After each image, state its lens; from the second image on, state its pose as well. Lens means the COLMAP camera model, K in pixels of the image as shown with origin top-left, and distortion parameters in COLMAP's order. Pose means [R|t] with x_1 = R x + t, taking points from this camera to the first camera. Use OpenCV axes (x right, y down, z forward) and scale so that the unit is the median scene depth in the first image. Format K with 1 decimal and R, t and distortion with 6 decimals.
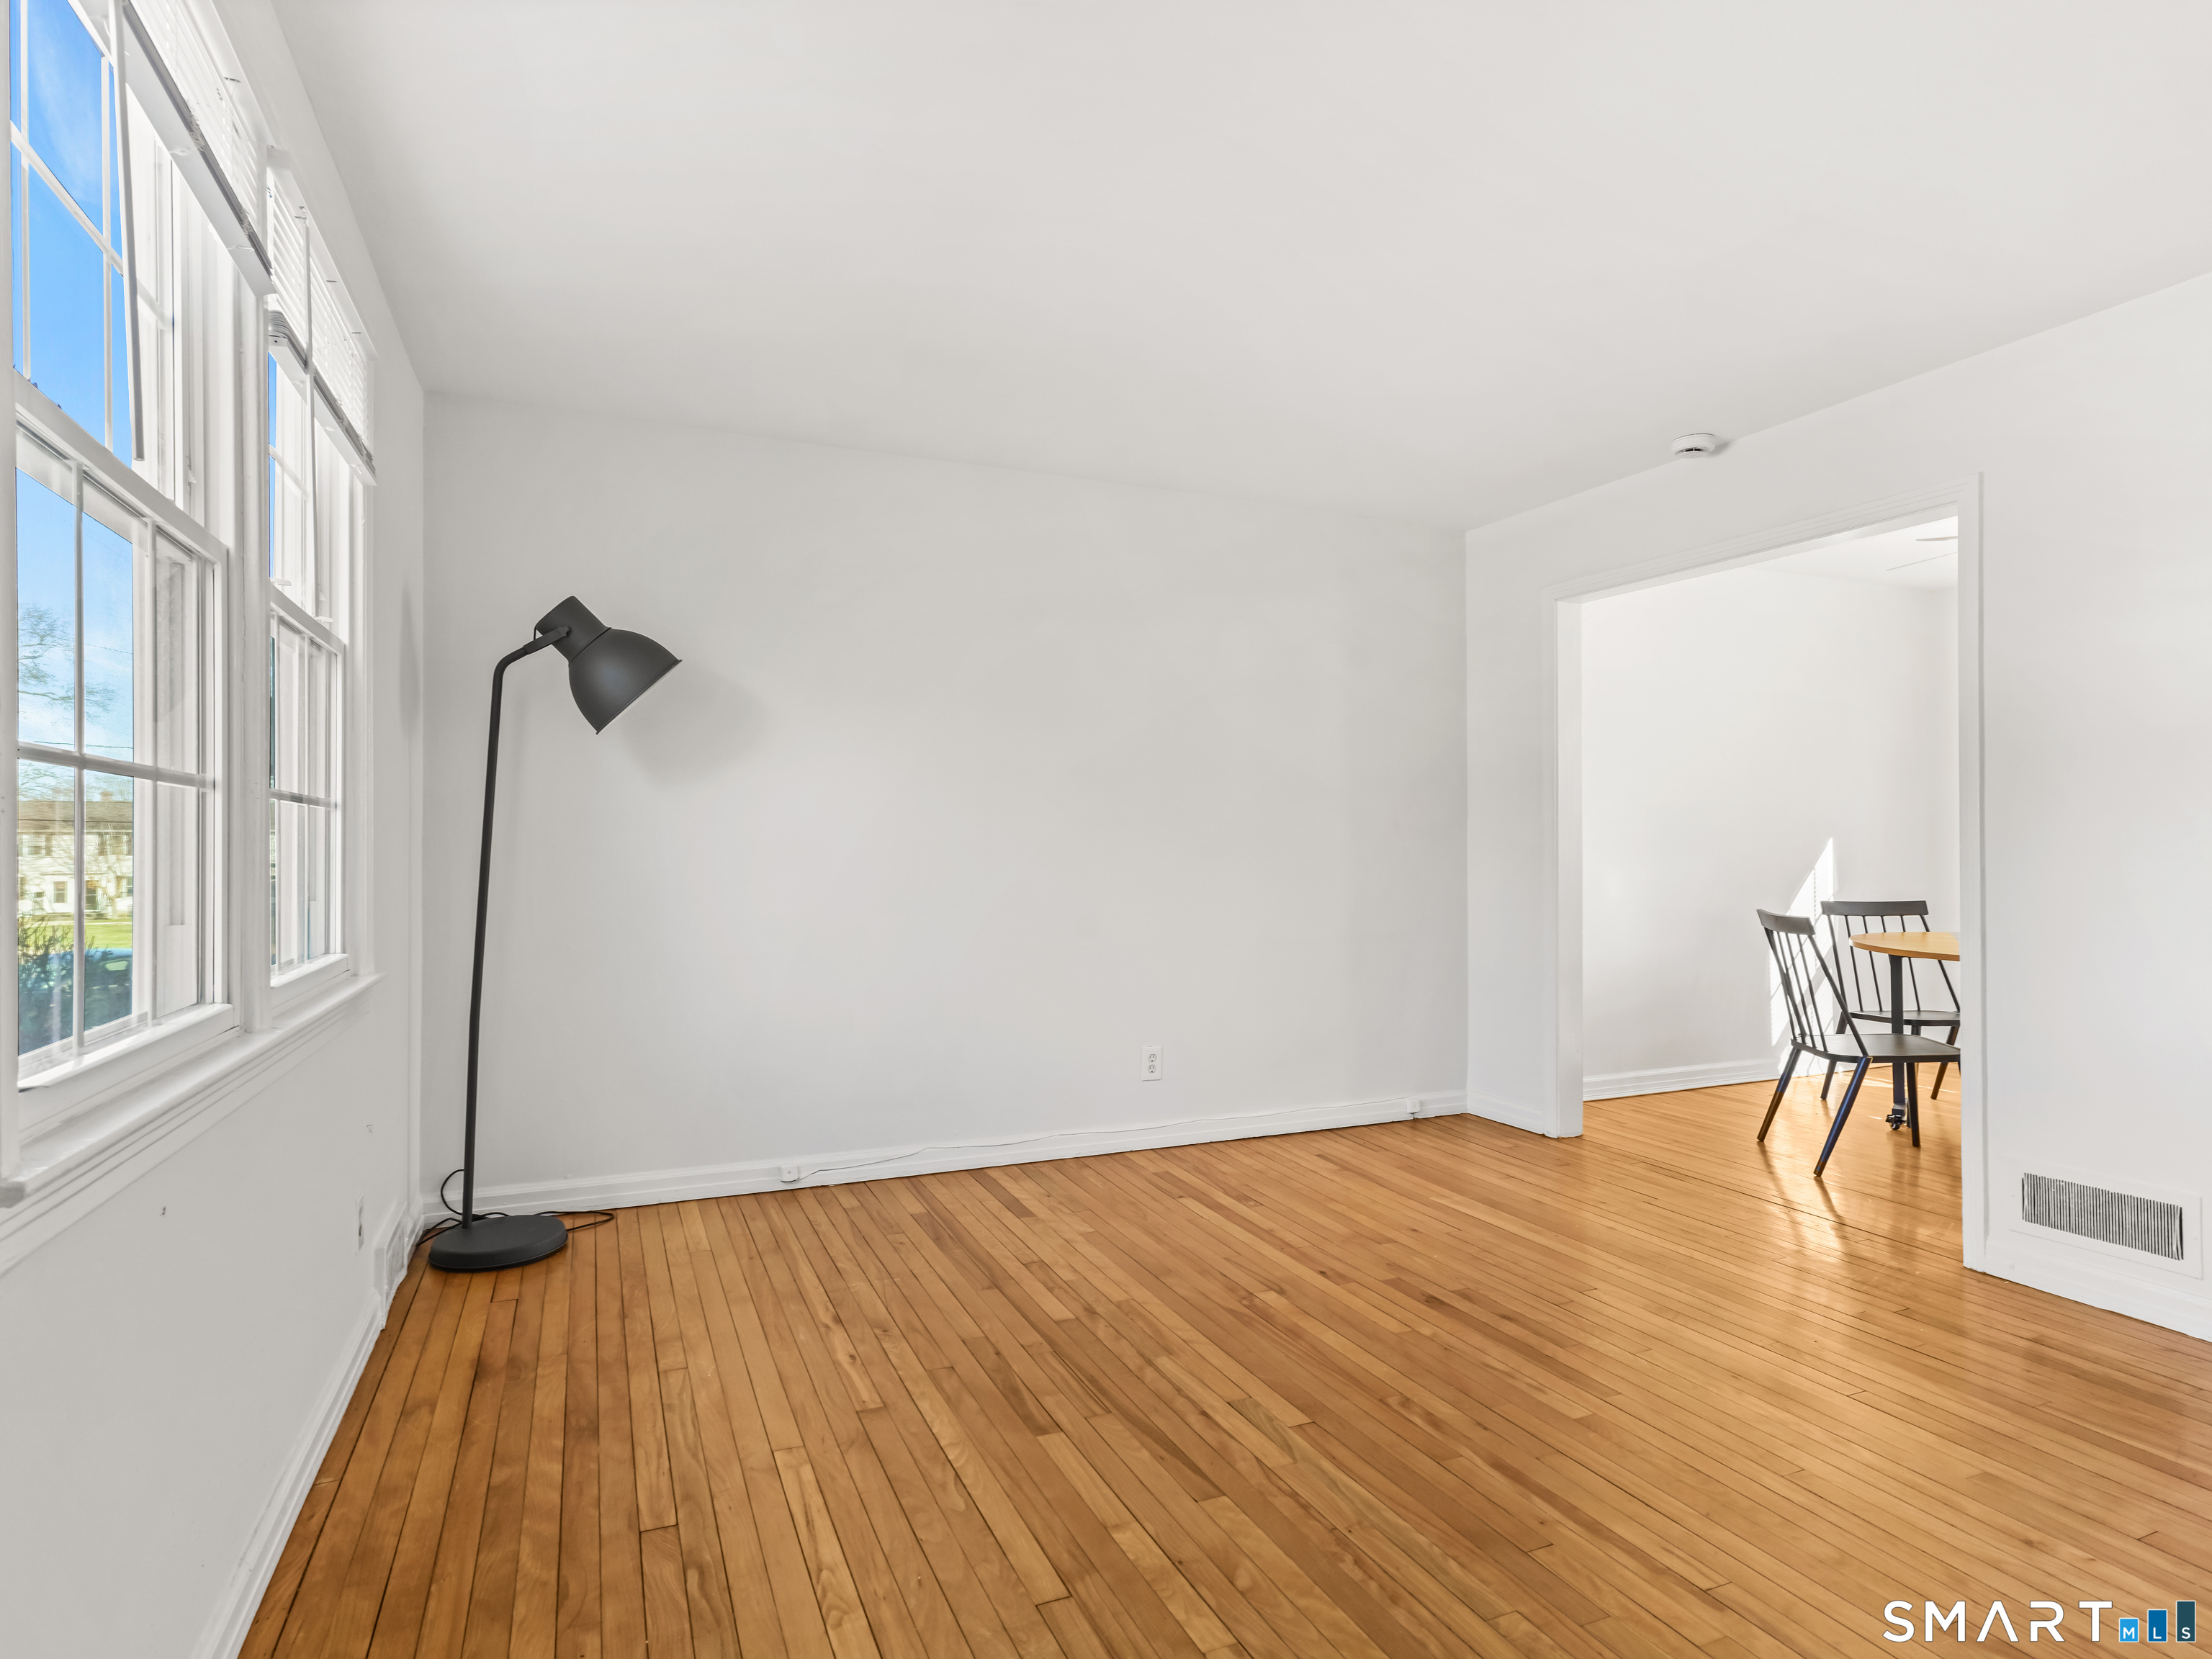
lens RADIAL K [[1183.2, 0, 1096.1], [0, 1183.2, 834.3], [0, 0, 1]] dist [-0.001038, 0.008158]
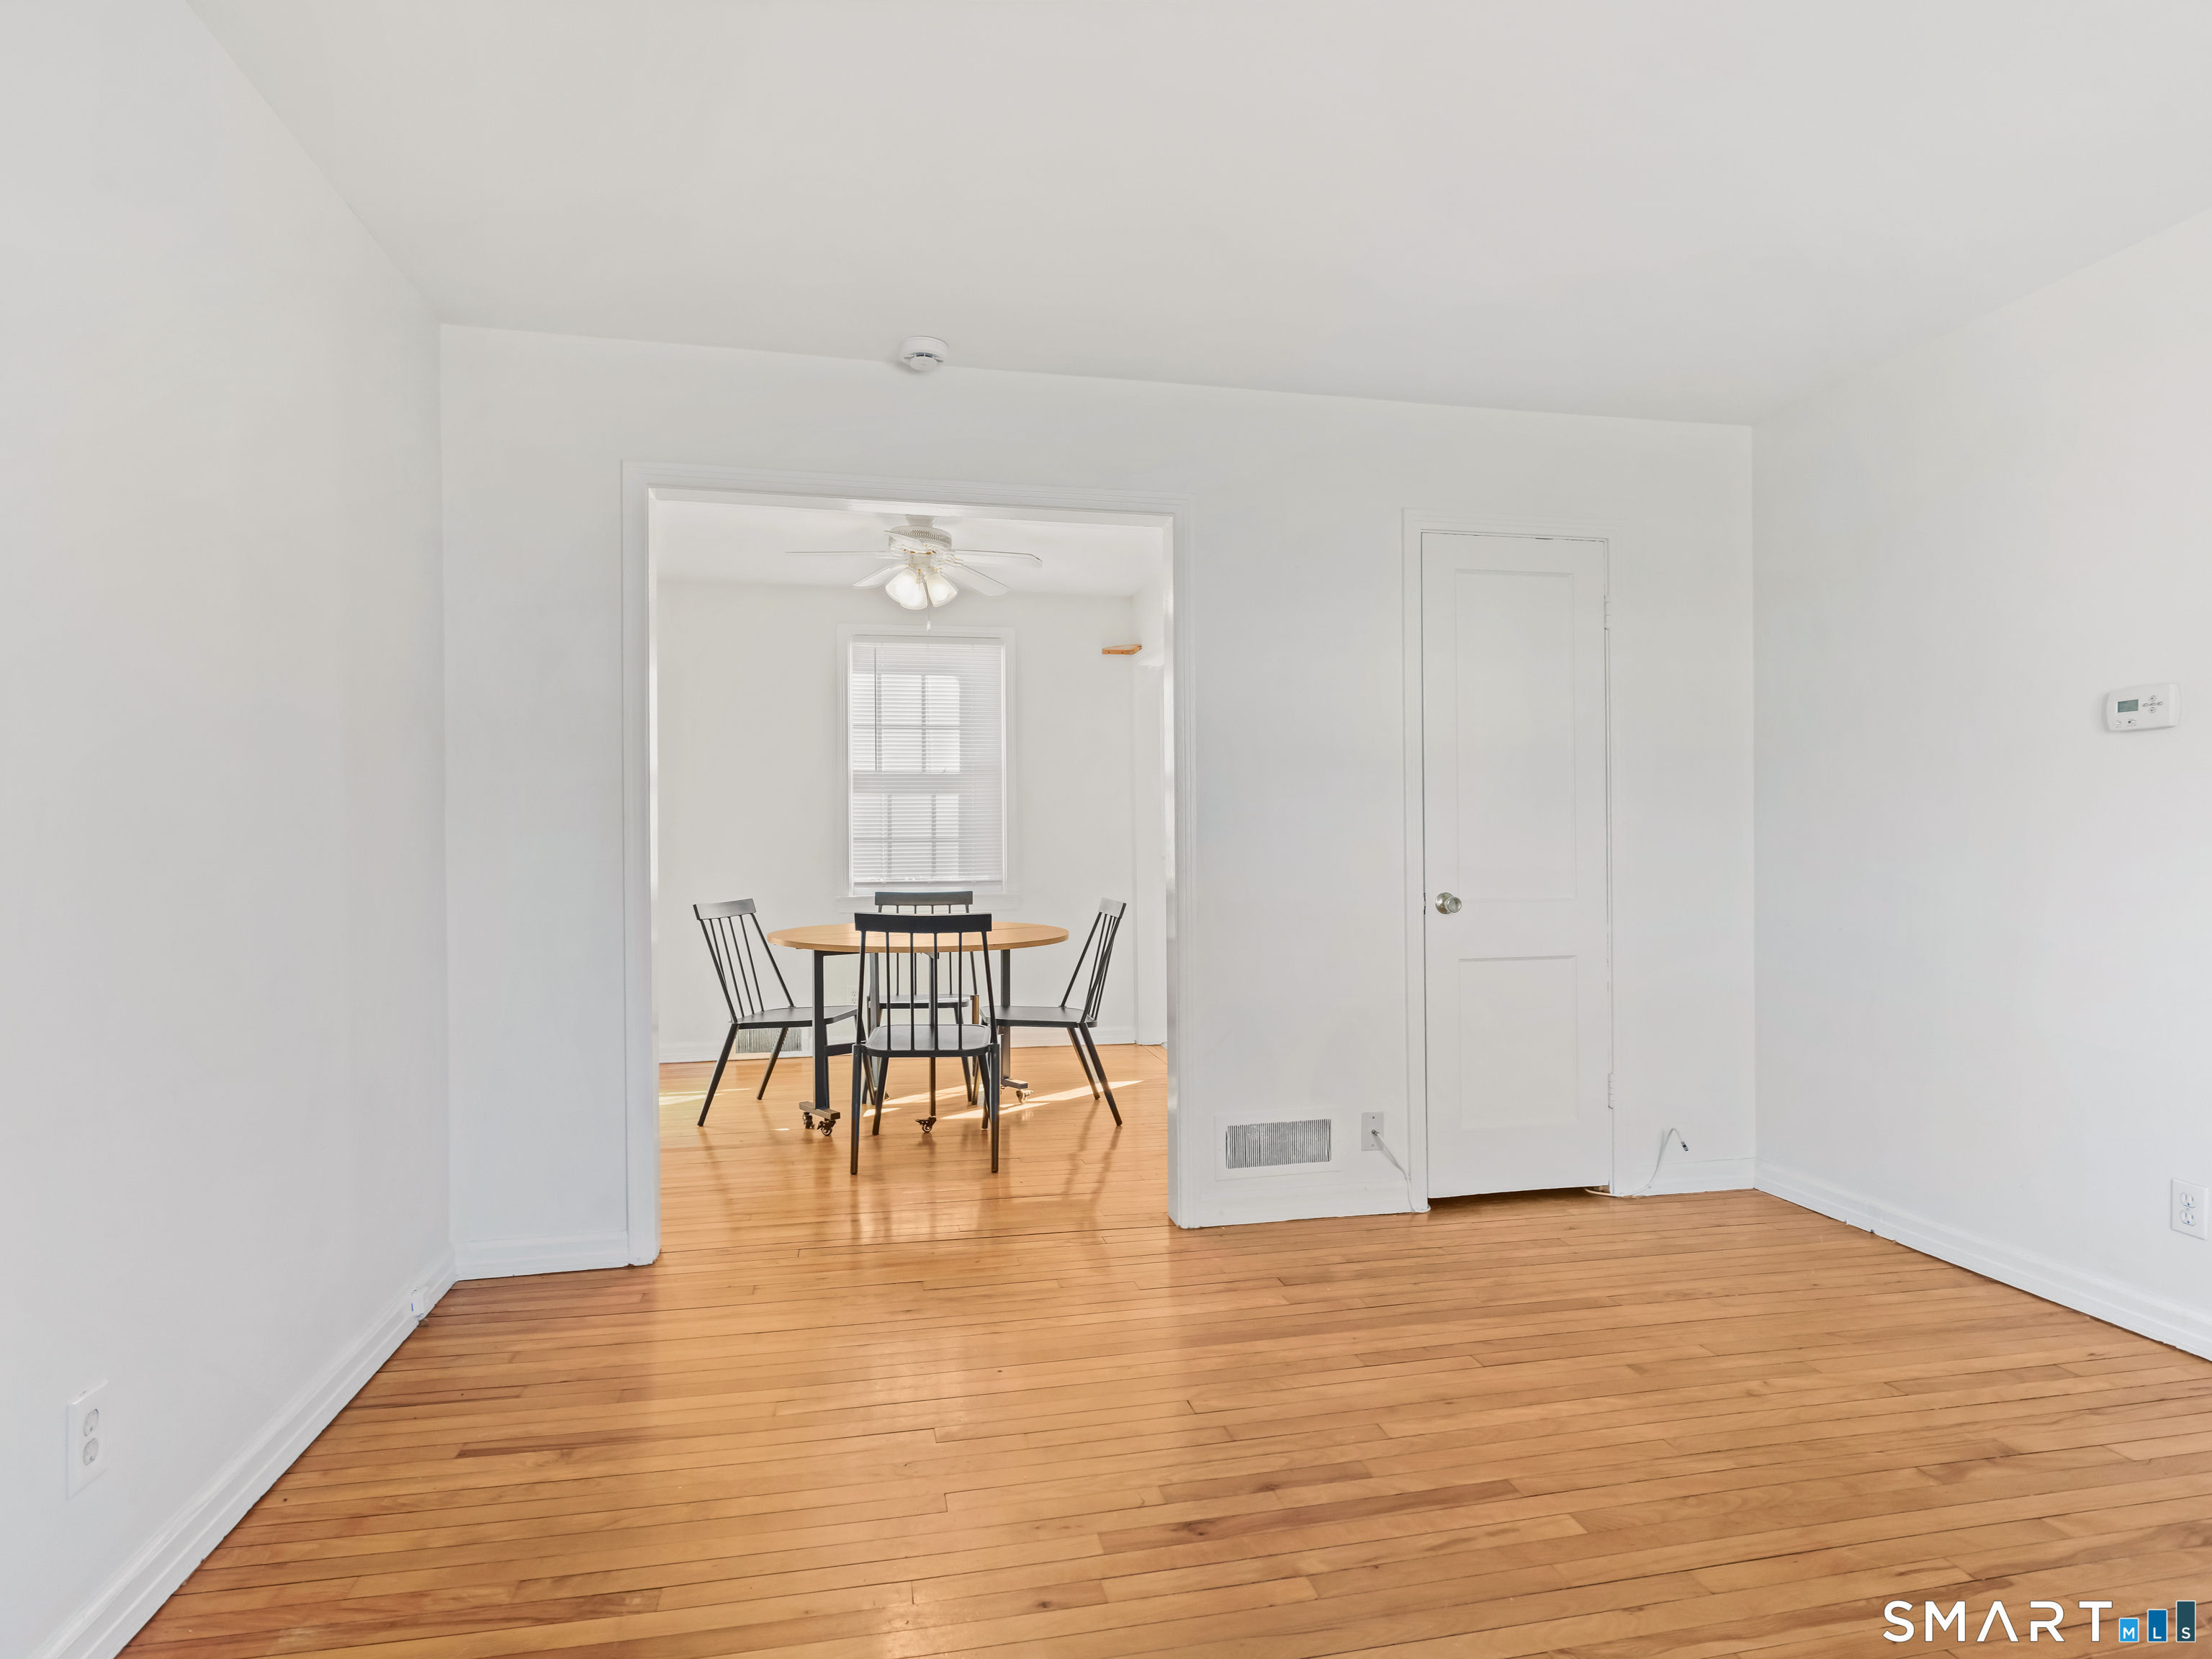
lens RADIAL K [[1199.4, 0, 1096.7], [0, 1199.4, 841.2], [0, 0, 1]] dist [0.010965, -0.001274]
pose [[0.198659, 0.000091, 0.980069, -0.271001], [-0.004720, 0.999988, 0.000864, 0.009680], [-0.980057, -0.004798, 0.198657, 0.660587]]
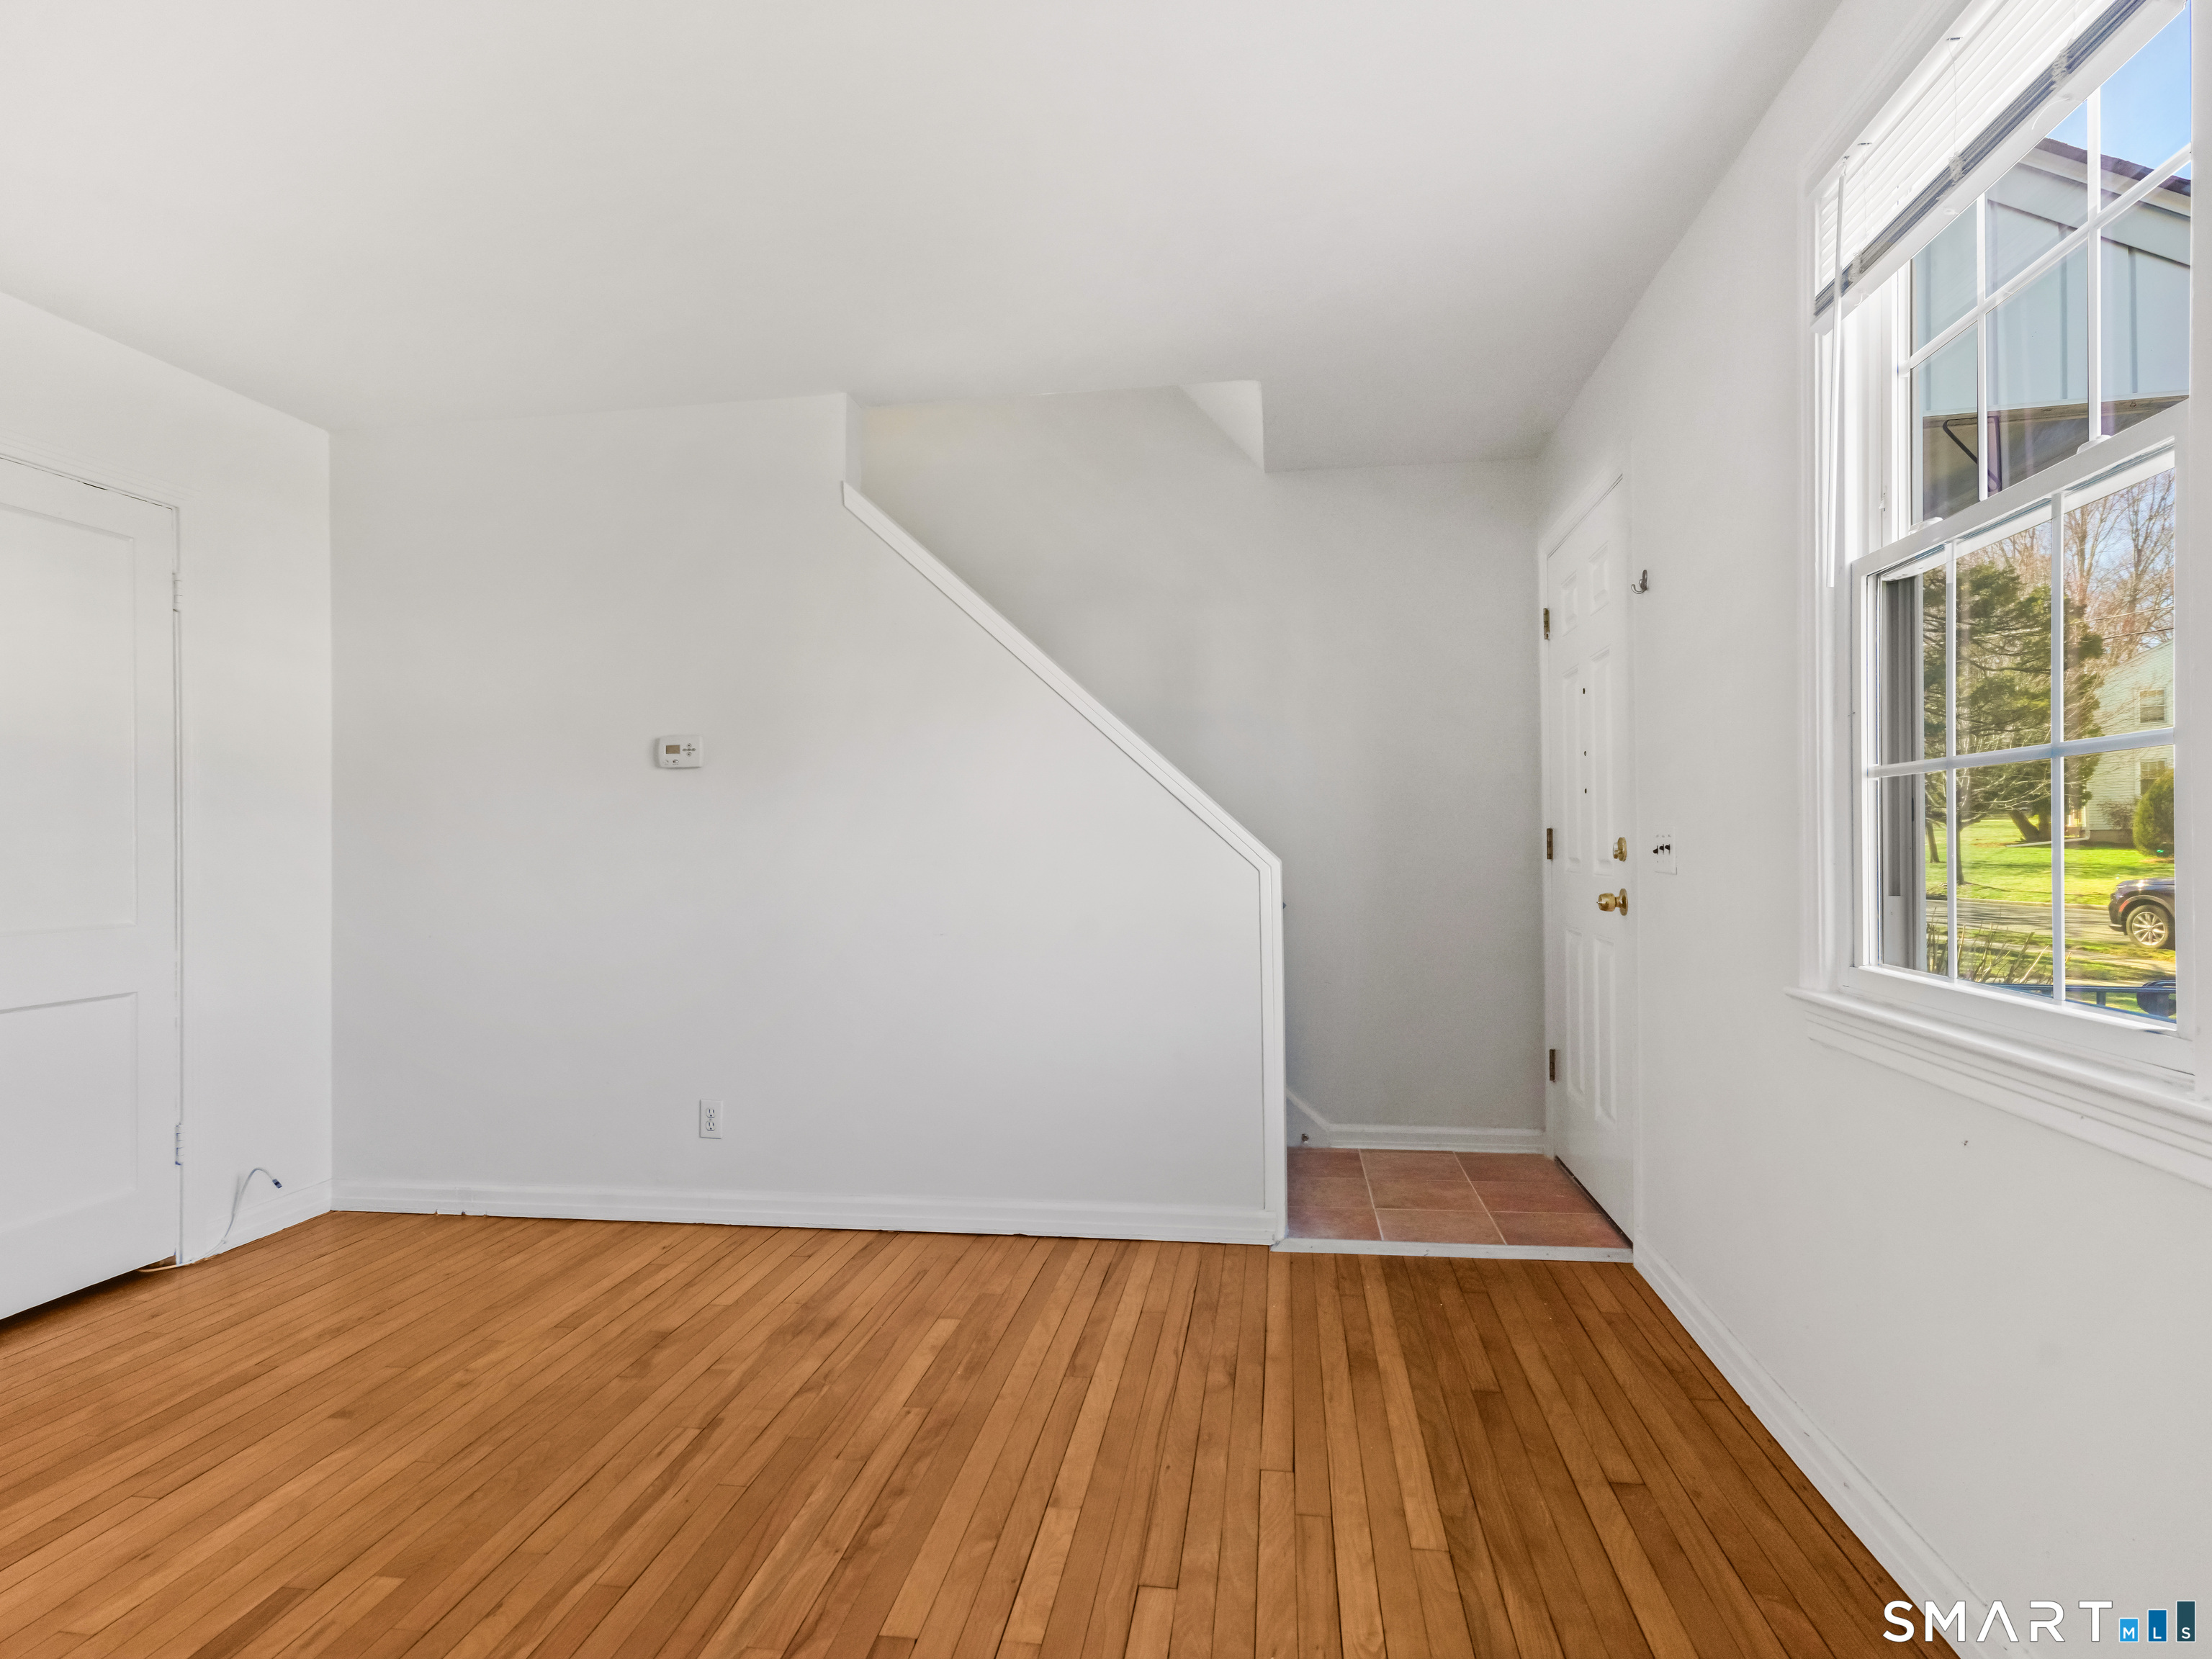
lens RADIAL K [[1199.4, 0, 1096.7], [0, 1199.4, 841.2], [0, 0, 1]] dist [0.010965, -0.001274]
pose [[-0.848302, 0.010432, 0.529410, -0.230382], [0.005585, 0.999927, -0.010754, 0.011098], [-0.529483, -0.006166, -0.848298, 0.811908]]
